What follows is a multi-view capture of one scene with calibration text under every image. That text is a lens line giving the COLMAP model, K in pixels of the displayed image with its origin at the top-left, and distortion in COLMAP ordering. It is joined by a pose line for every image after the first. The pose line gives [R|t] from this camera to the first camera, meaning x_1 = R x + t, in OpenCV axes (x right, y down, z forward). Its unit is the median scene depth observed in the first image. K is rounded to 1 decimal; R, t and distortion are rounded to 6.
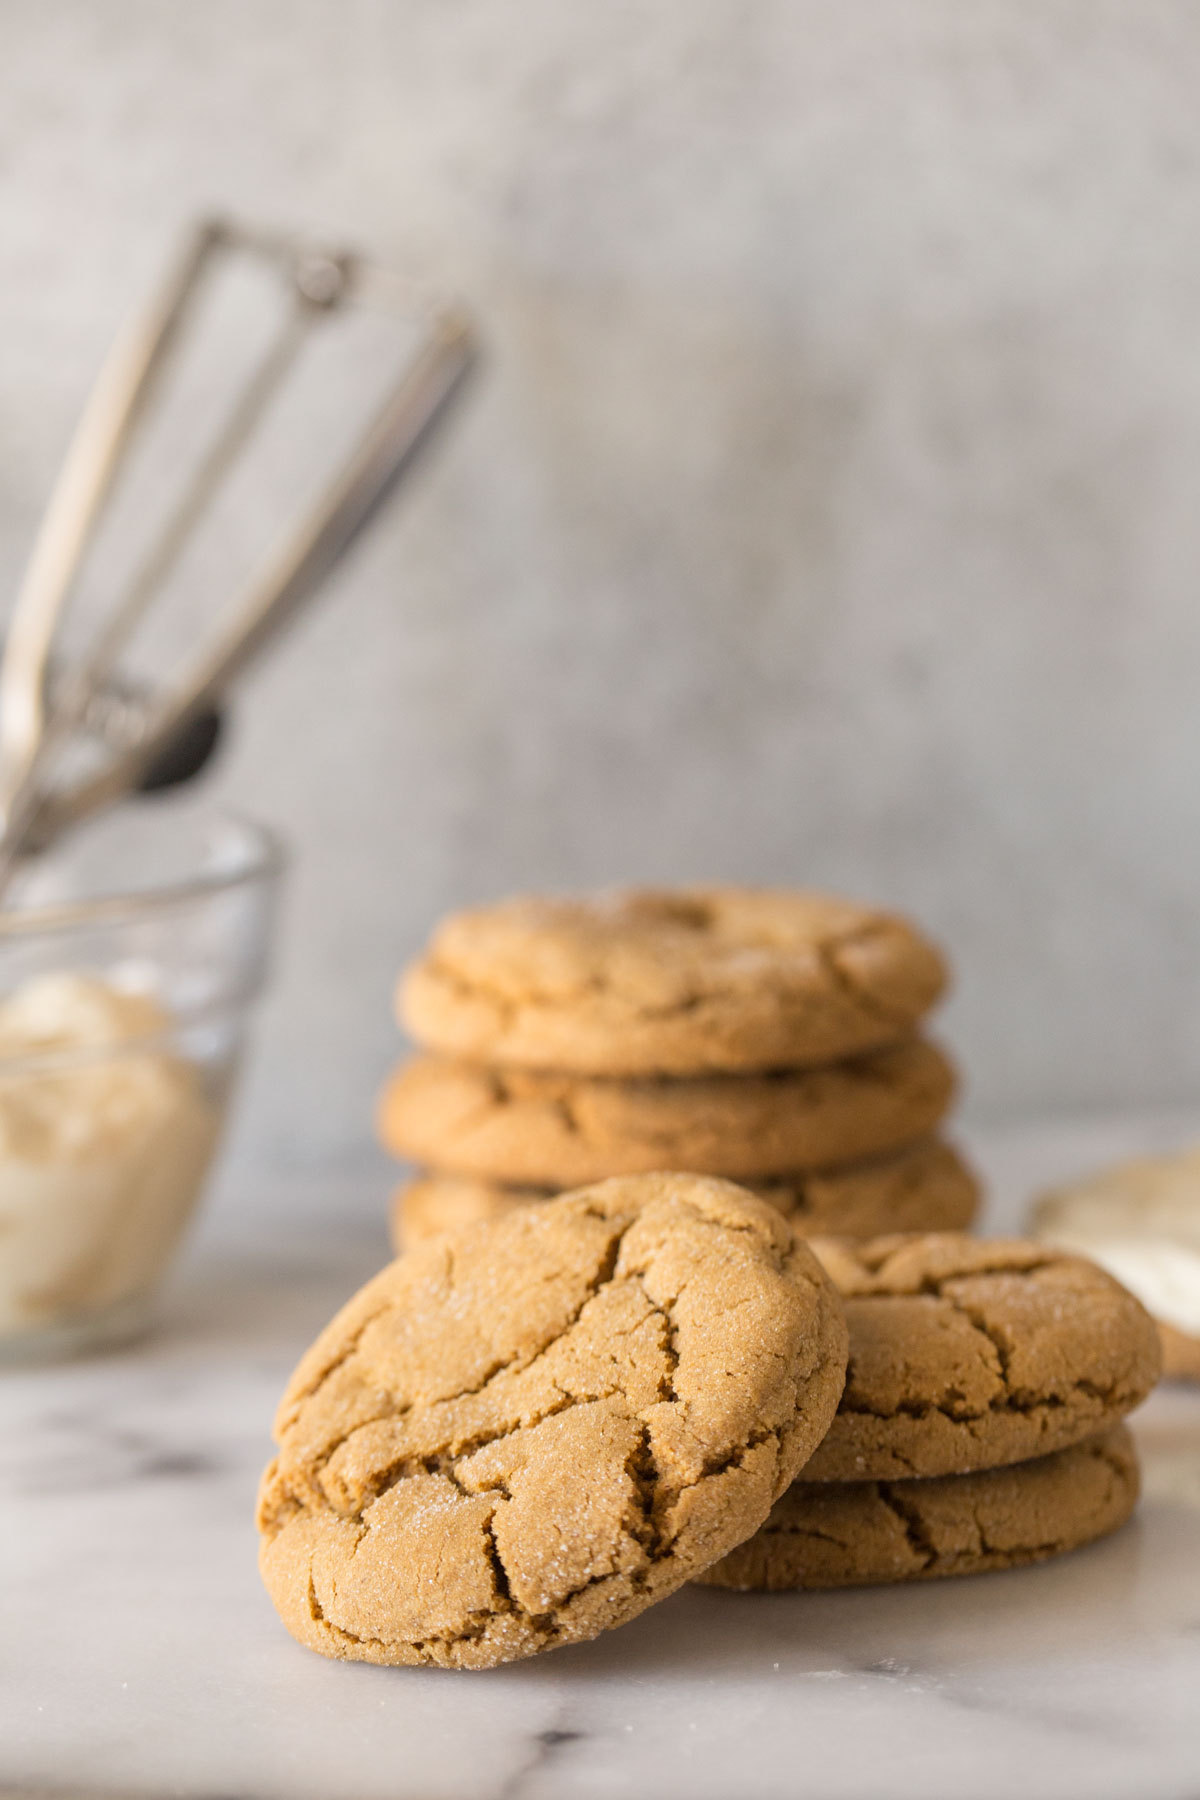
lens RADIAL K [[5077.0, 0, 600.0], [0, 5077.0, 900.0], [0, 0, 1]] dist [-0.079525, -0.904687]
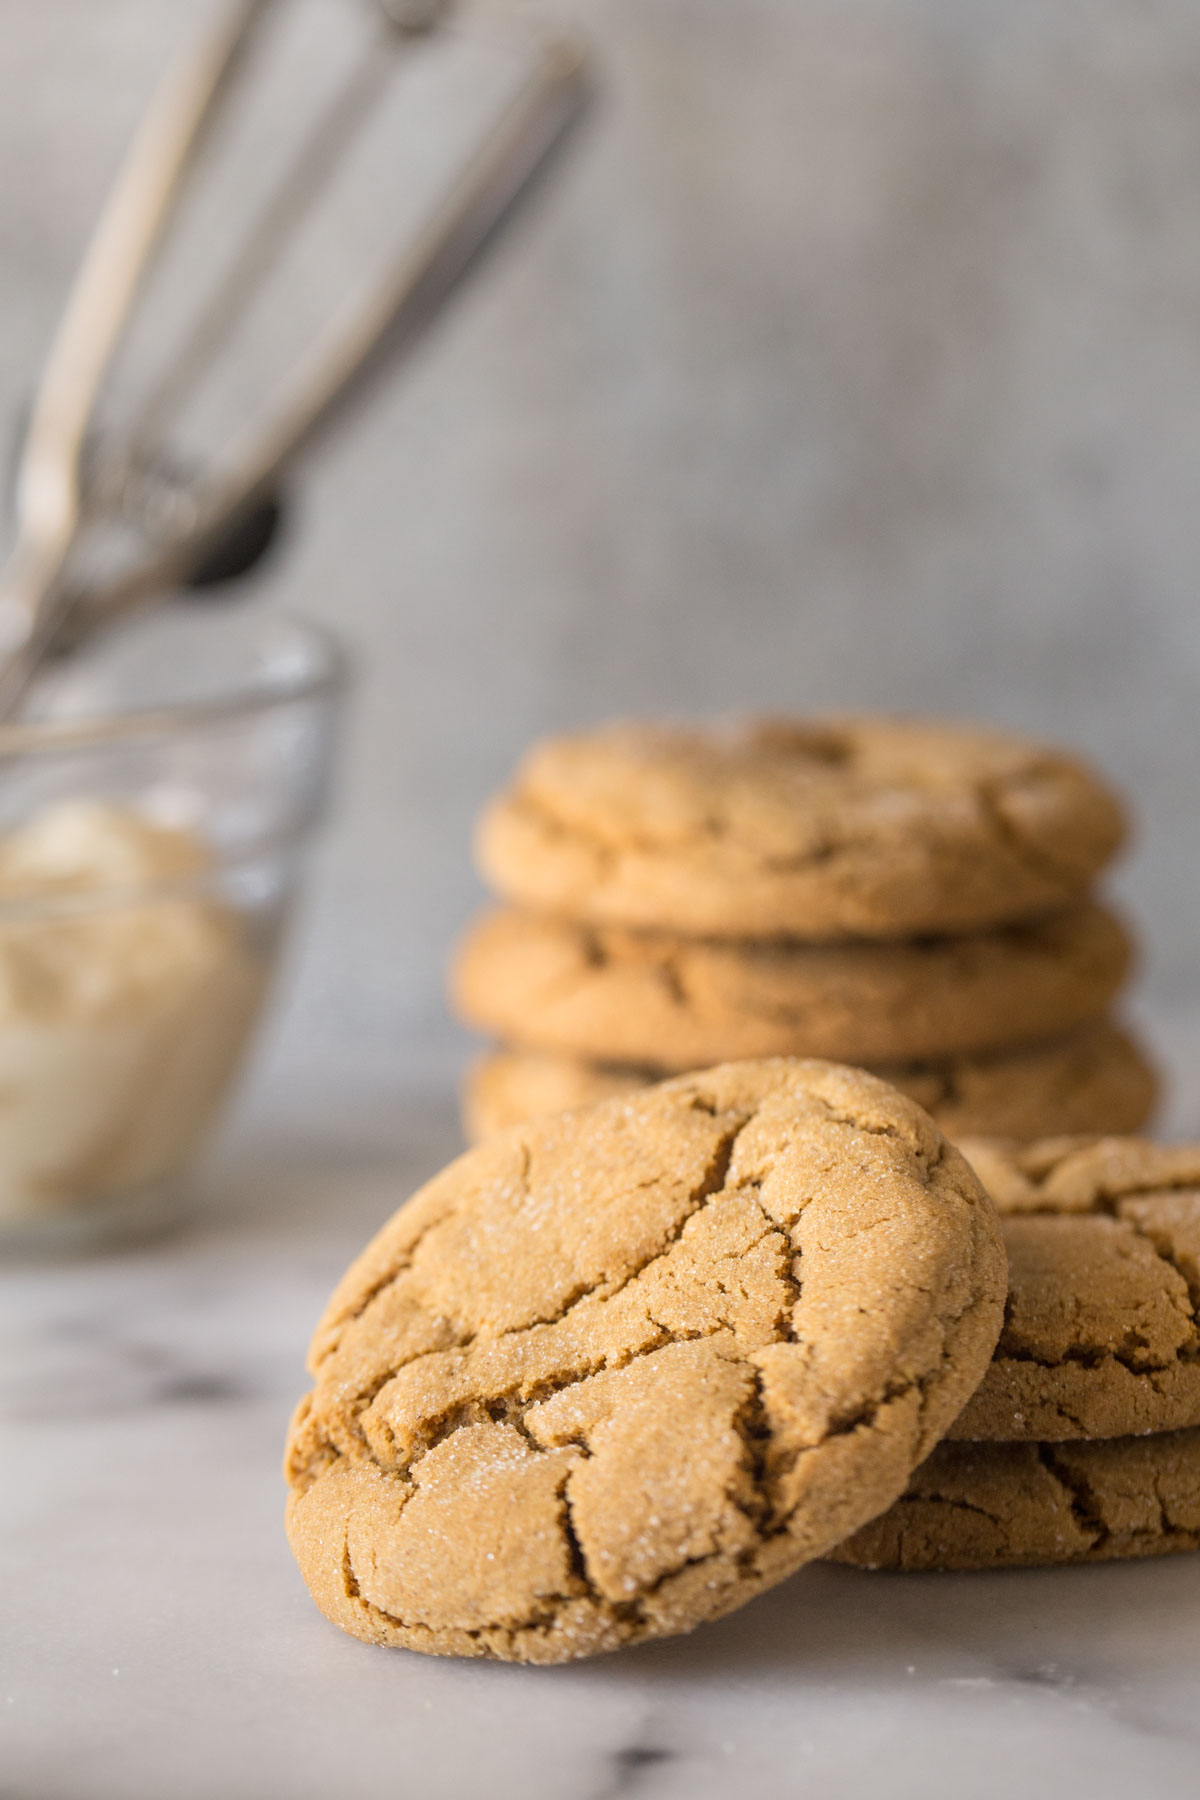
lens RADIAL K [[5077.0, 0, 600.0], [0, 5077.0, 900.0], [0, 0, 1]] dist [-0.079525, -0.904687]
pose [[0.999440, 0.023611, -0.023709, 0.001053], [-0.022811, 0.999179, 0.033485, 0.000867], [0.024480, -0.032925, 0.999158, 0.179713]]
